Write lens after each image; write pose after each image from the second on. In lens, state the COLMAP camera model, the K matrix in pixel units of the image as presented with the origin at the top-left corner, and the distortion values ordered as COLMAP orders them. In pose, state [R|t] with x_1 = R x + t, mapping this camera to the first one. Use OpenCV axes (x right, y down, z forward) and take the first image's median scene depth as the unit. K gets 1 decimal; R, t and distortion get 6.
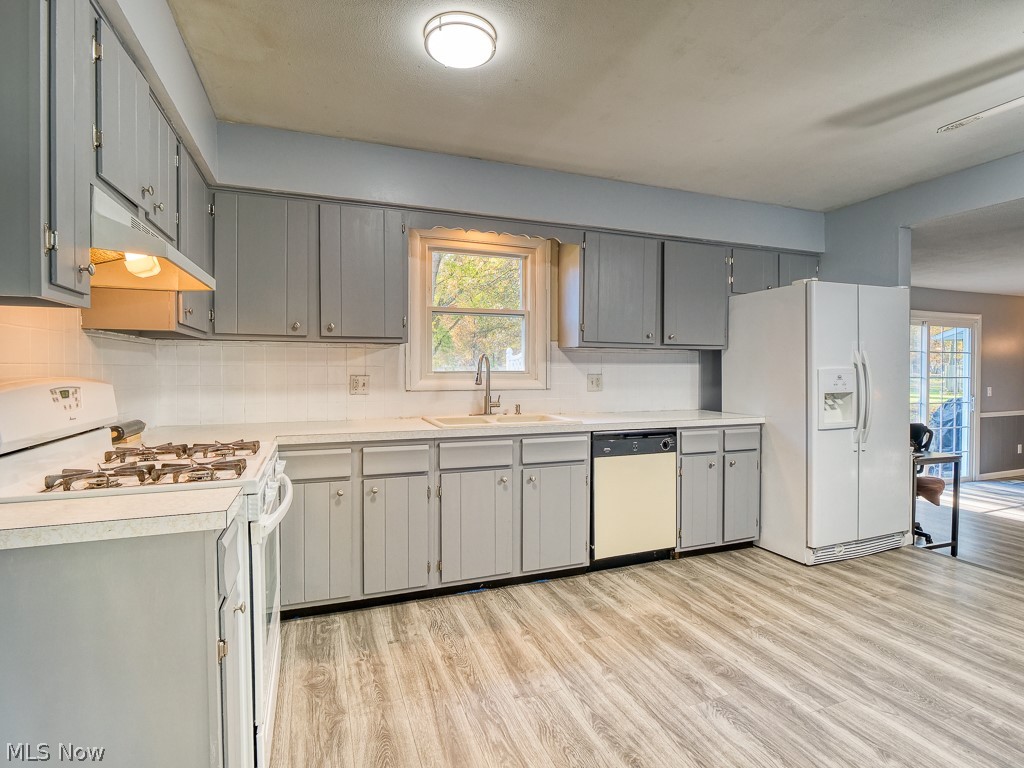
lens RADIAL K [[509.8, 0, 512.3], [0, 509.8, 380.7], [0, 0, 1]] dist [-0.012789, 0.000549]
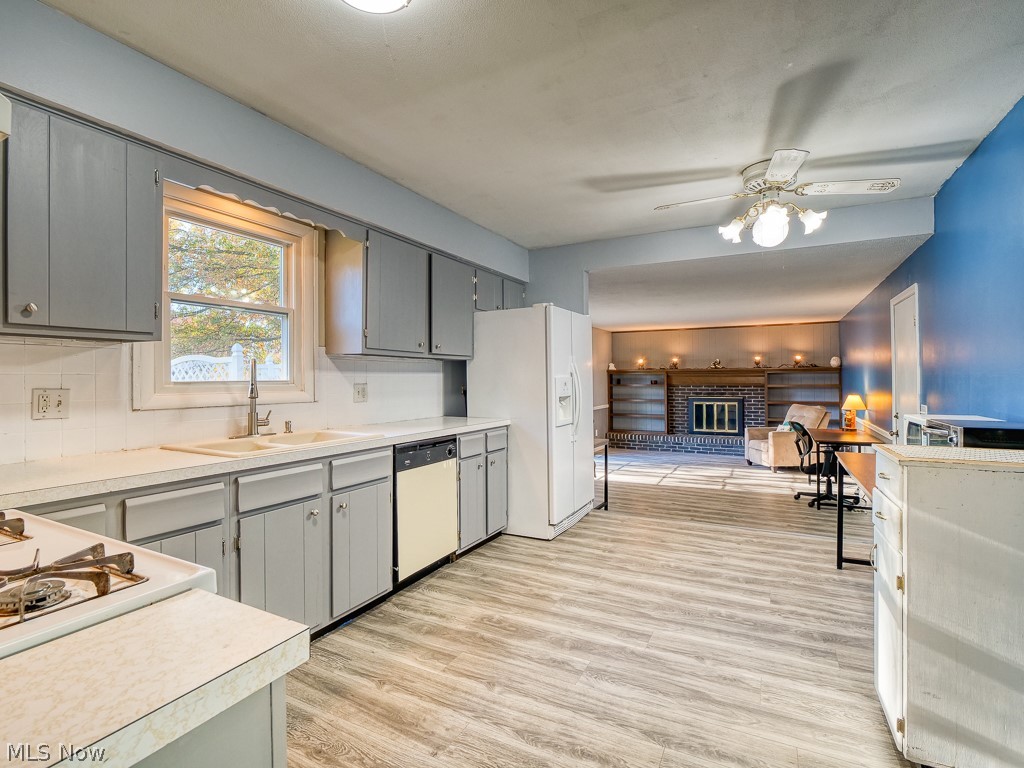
lens RADIAL K [[501.8, 0, 512.0], [0, 501.8, 384.0], [0, 0, 1]] dist [-0.000395, -0.012629]
pose [[0.751181, -0.010287, 0.660016, -0.310725], [0.019368, 0.999792, -0.006461, -0.001644], [-0.659812, 0.017637, 0.751224, 0.178393]]
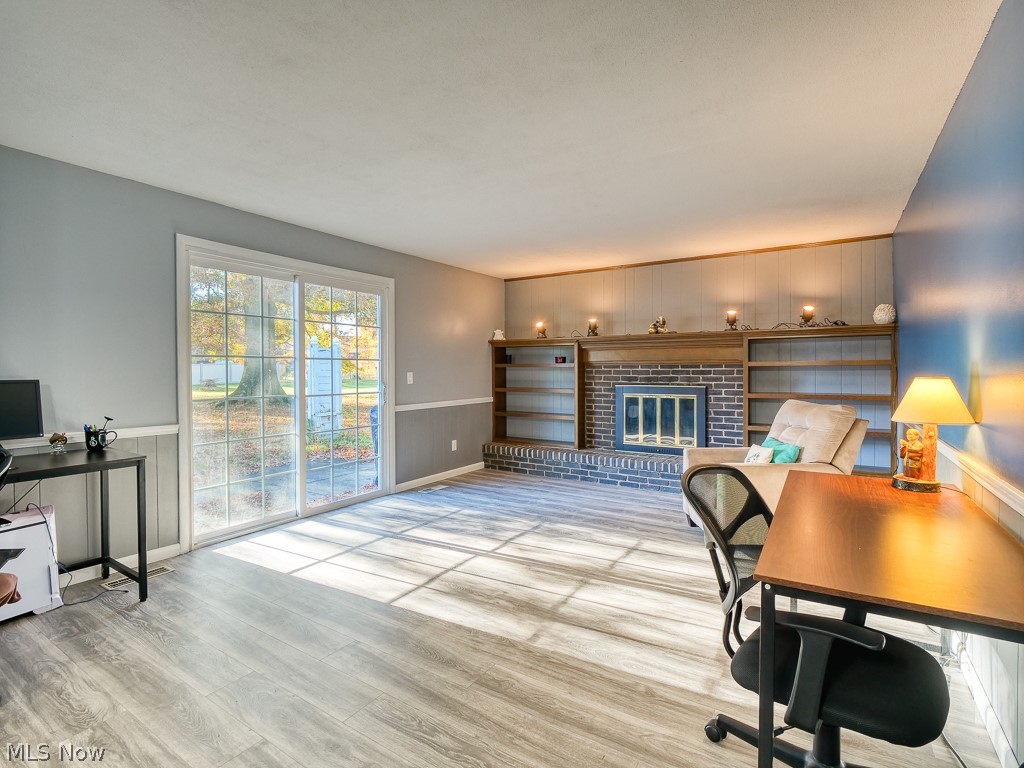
lens RADIAL K [[498.4, 0, 510.4], [0, 498.4, 382.6], [0, 0, 1]] dist [-0.008340, -0.000439]
pose [[0.804765, -0.018947, 0.593291, 1.434153], [0.016399, 0.999819, 0.009685, 0.055446], [-0.593367, 0.001935, 0.804930, 0.646290]]
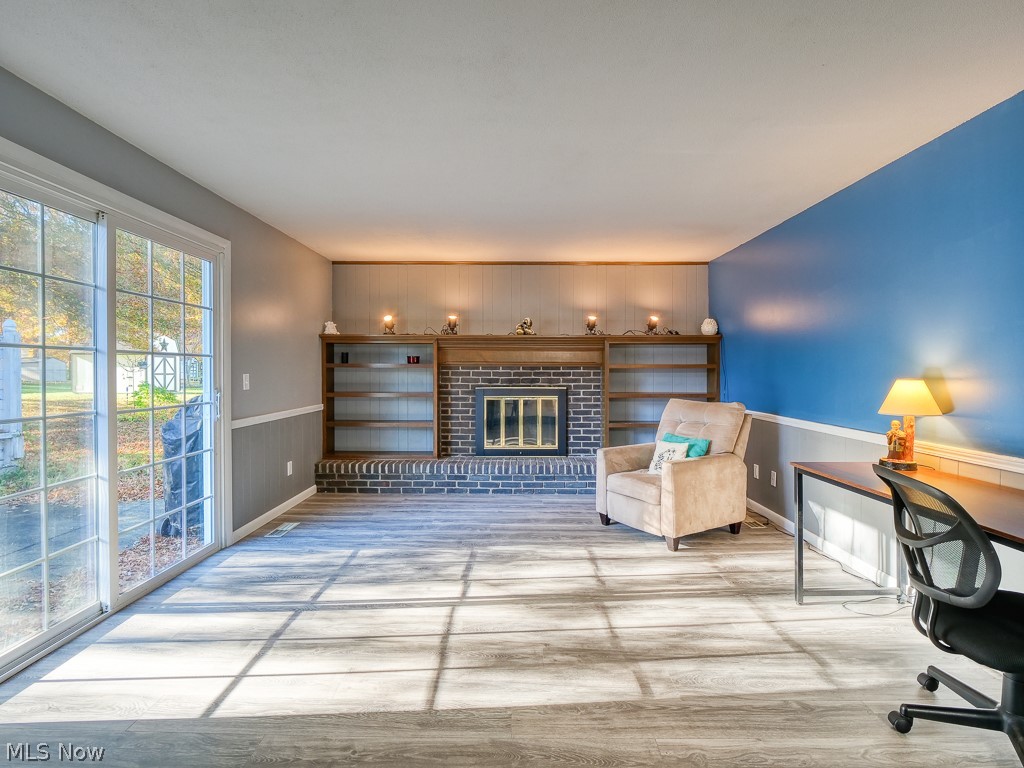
lens RADIAL K [[500.5, 0, 511.1], [0, 500.5, 380.9], [0, 0, 1]] dist [-0.014179, 0.000291]
pose [[0.360795, -0.019981, 0.932431, 1.237728], [0.017869, 0.999735, 0.014509, 0.041665], [-0.932474, 0.011427, 0.361057, 1.208060]]
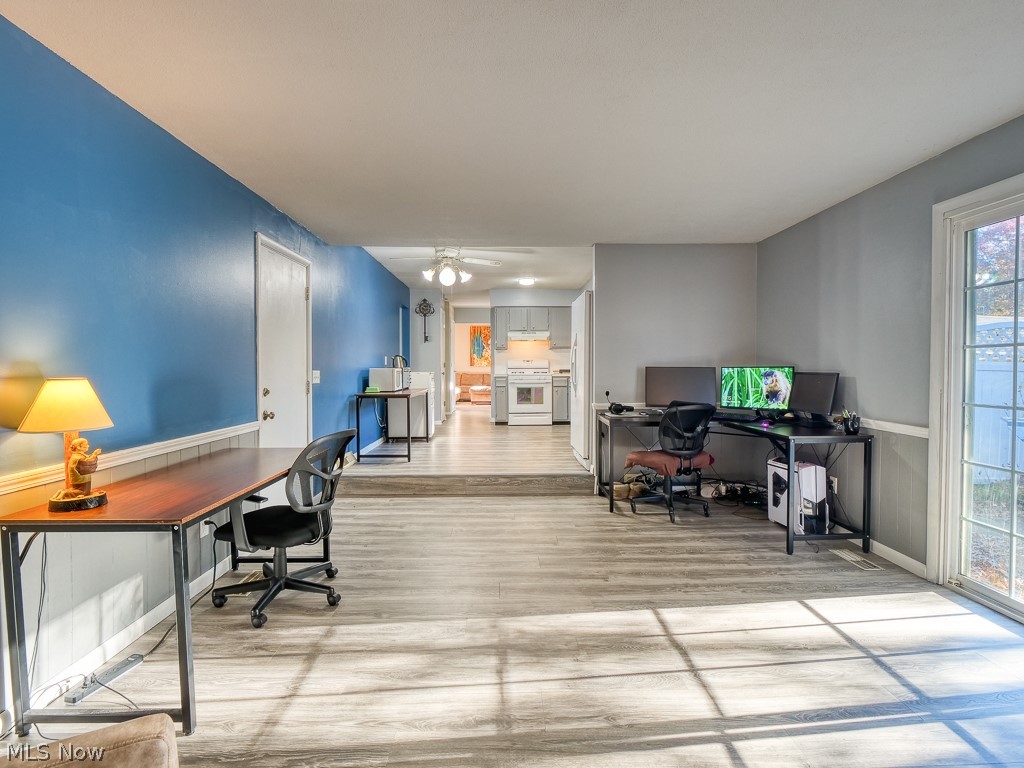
lens RADIAL K [[509.8, 0, 512.3], [0, 509.8, 380.7], [0, 0, 1]] dist [-0.012789, 0.000549]
pose [[-0.339275, 0.023983, -0.940381, 2.755786], [-0.017114, 0.999352, 0.031661, 0.037785], [0.940531, 0.026835, -0.338645, 1.610254]]
